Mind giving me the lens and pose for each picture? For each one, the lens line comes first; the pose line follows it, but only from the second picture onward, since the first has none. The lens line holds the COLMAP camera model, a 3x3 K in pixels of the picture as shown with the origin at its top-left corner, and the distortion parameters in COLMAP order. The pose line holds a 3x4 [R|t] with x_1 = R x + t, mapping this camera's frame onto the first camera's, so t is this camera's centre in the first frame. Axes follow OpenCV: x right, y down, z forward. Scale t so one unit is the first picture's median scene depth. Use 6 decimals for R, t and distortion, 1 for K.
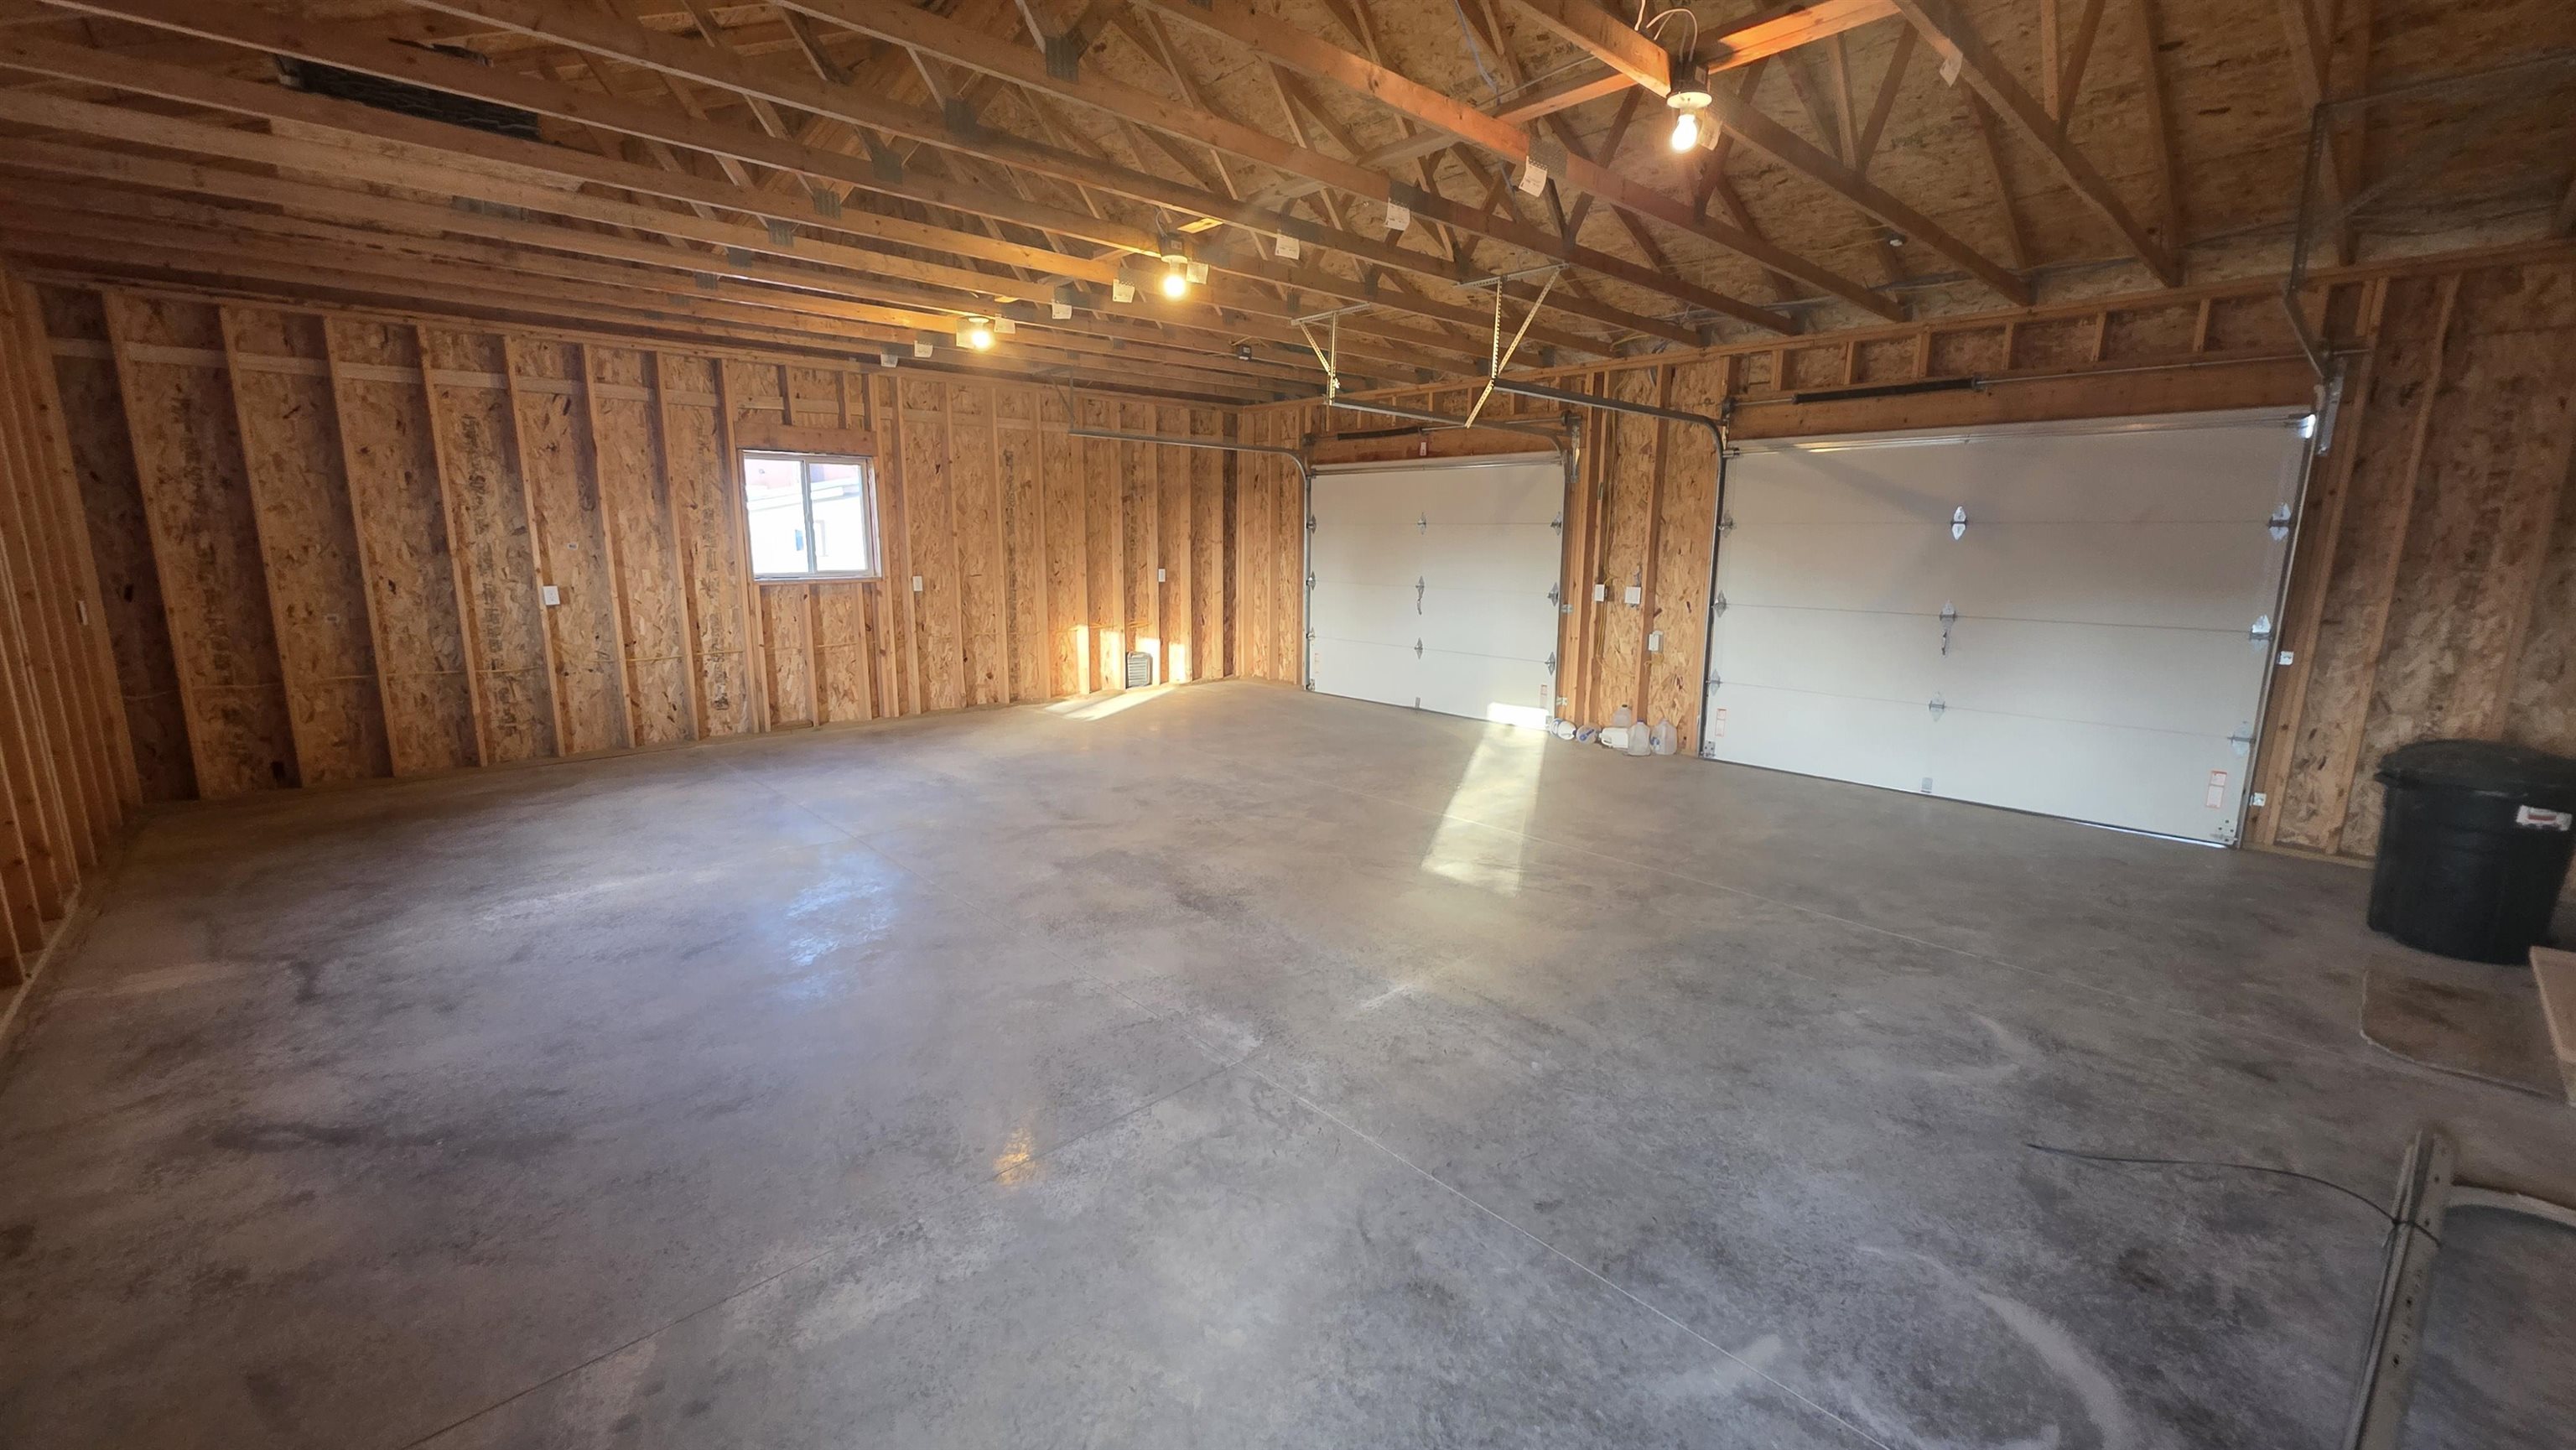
lens RADIAL K [[1023.8, 0, 1286.4], [0, 1023.8, 723.6], [0, 0, 1]] dist [0.006422, 0.000482]
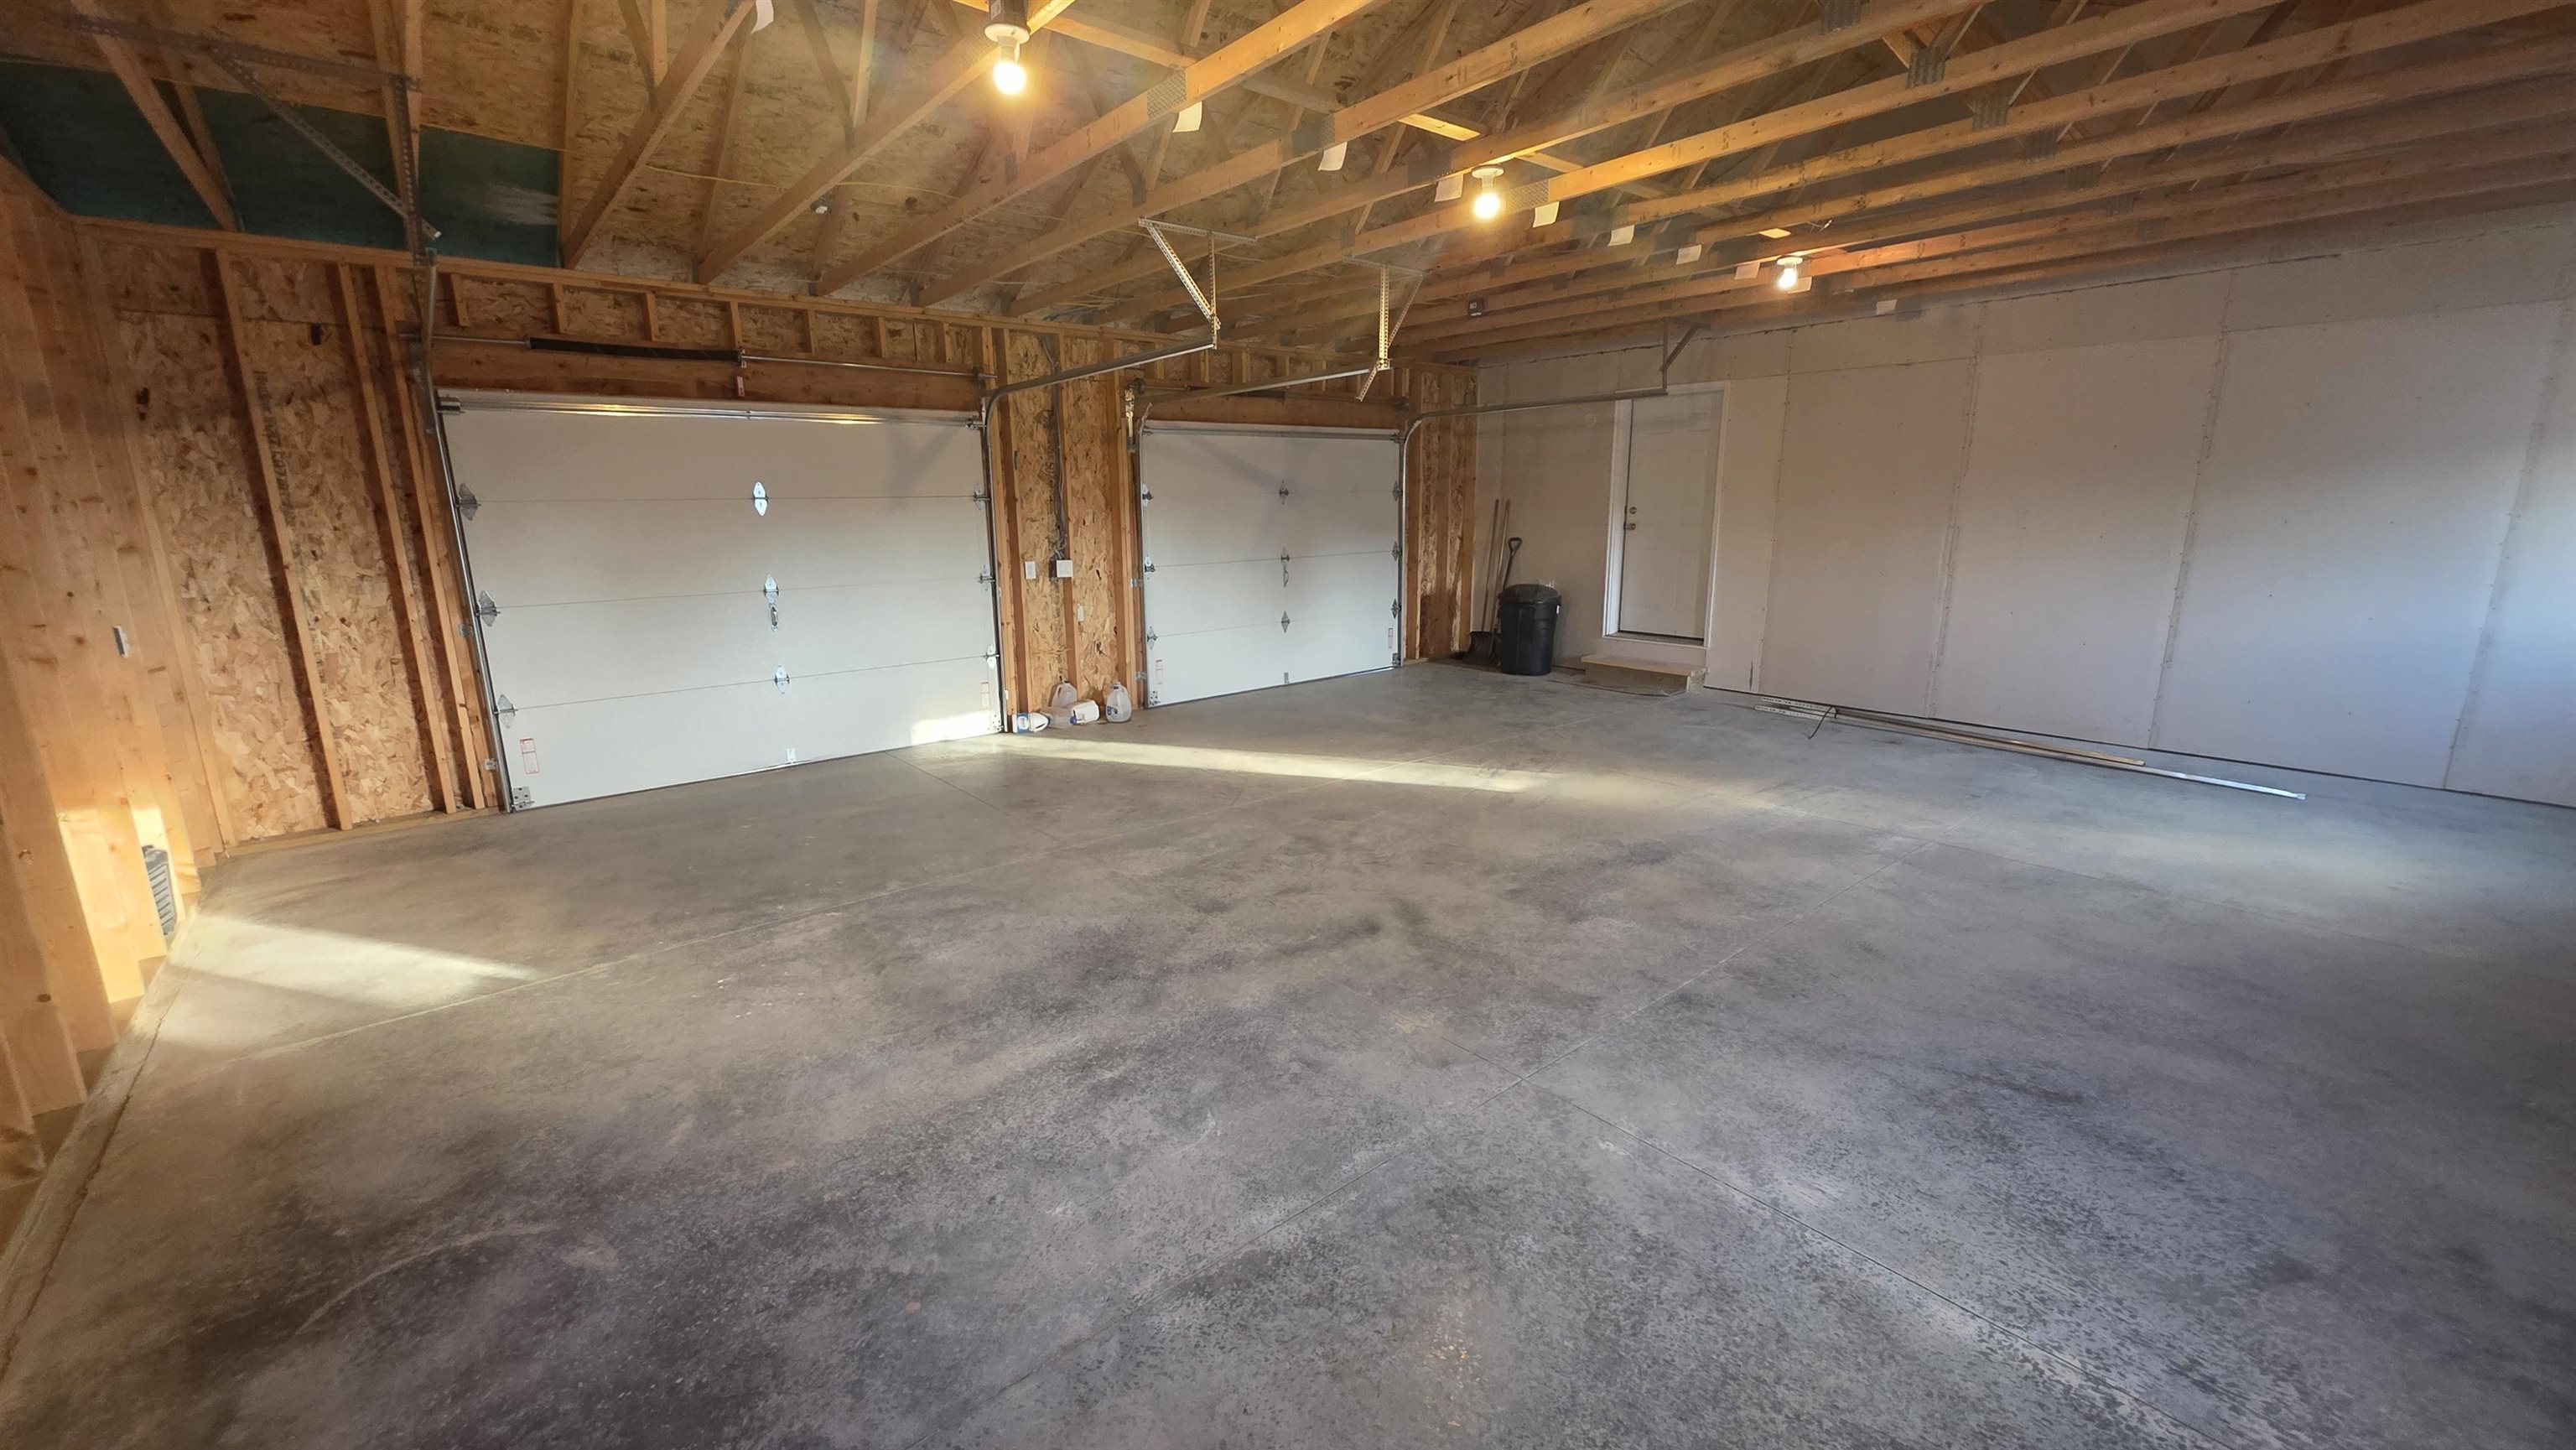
lens RADIAL K [[1023.8, 0, 1287.3], [0, 1023.8, 728.0], [0, 0, 1]] dist [0.006422, 0.000482]
pose [[0.048308, -0.225538, 0.973036, -0.948411], [0.200331, 0.956566, 0.211775, -0.213857], [-0.978537, 0.184698, 0.091392, 1.080041]]
